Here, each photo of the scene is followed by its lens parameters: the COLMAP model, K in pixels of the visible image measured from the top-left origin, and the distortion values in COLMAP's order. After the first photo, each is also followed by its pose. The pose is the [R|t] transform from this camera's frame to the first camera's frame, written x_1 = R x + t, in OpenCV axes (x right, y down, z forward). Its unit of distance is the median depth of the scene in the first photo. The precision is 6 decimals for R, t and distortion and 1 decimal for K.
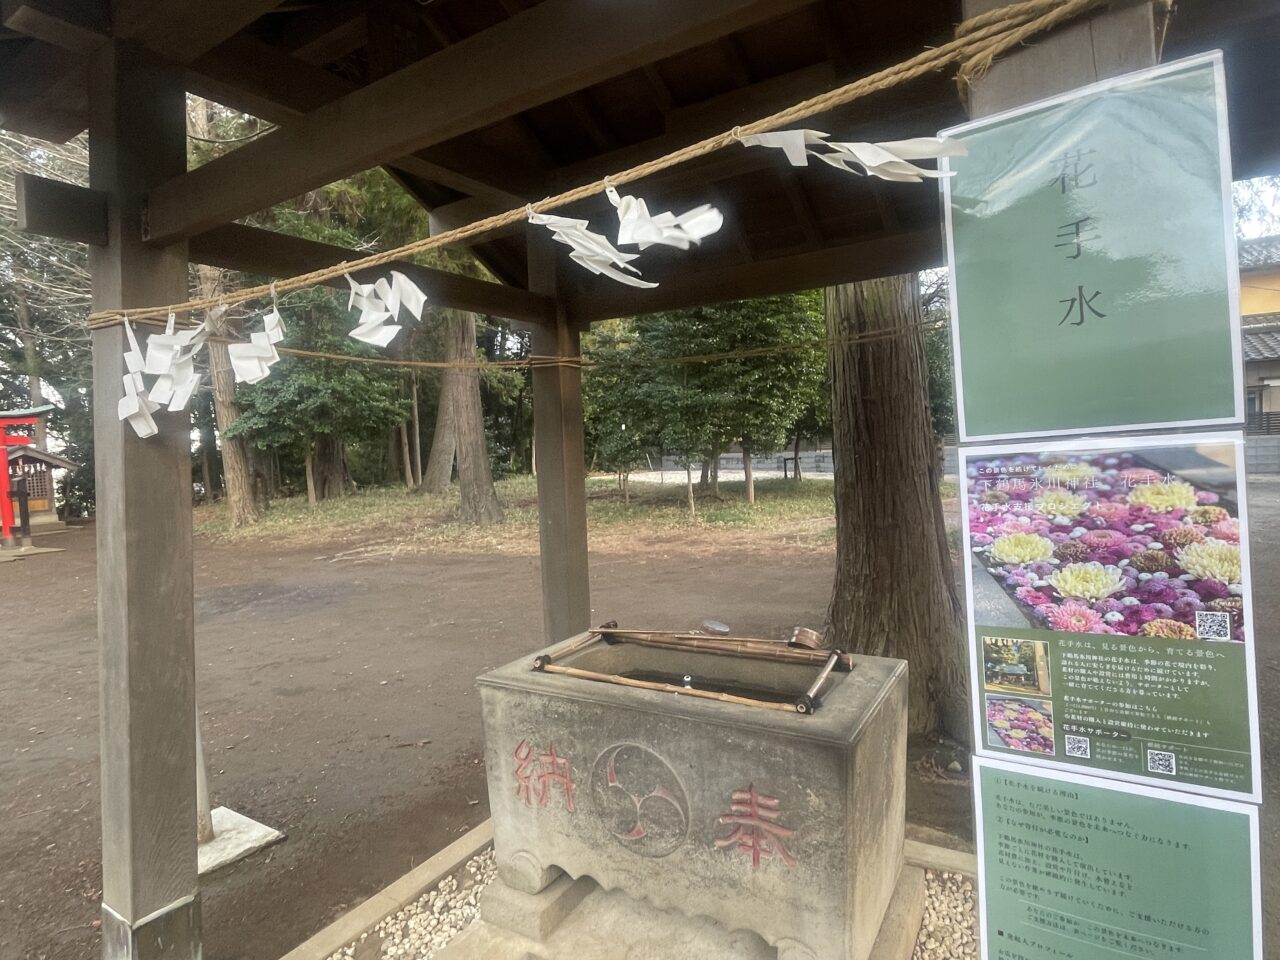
lens RADIAL K [[722.1, 0, 639.5], [0, 722.1, 472.7], [0, 0, 1]] dist [-0.001297, -0.001787]
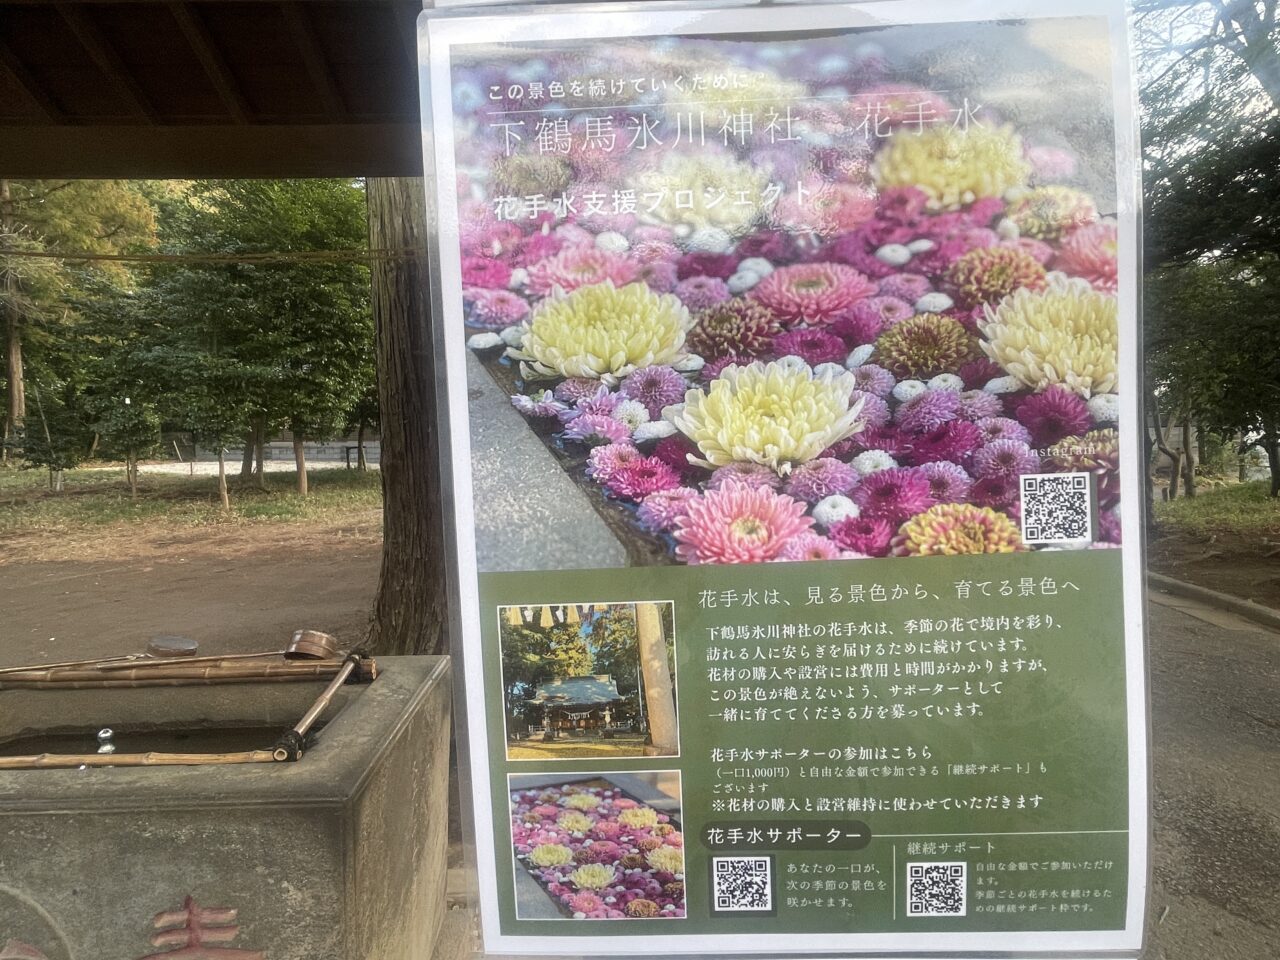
lens RADIAL K [[722.1, 0, 639.5], [0, 722.1, 472.7], [0, 0, 1]] dist [-0.001297, -0.001787]
pose [[0.838269, -0.002484, 0.545251, 0.357669], [-0.001957, 0.999969, 0.007565, 0.167270], [-0.545254, -0.007409, 0.838238, 0.705165]]
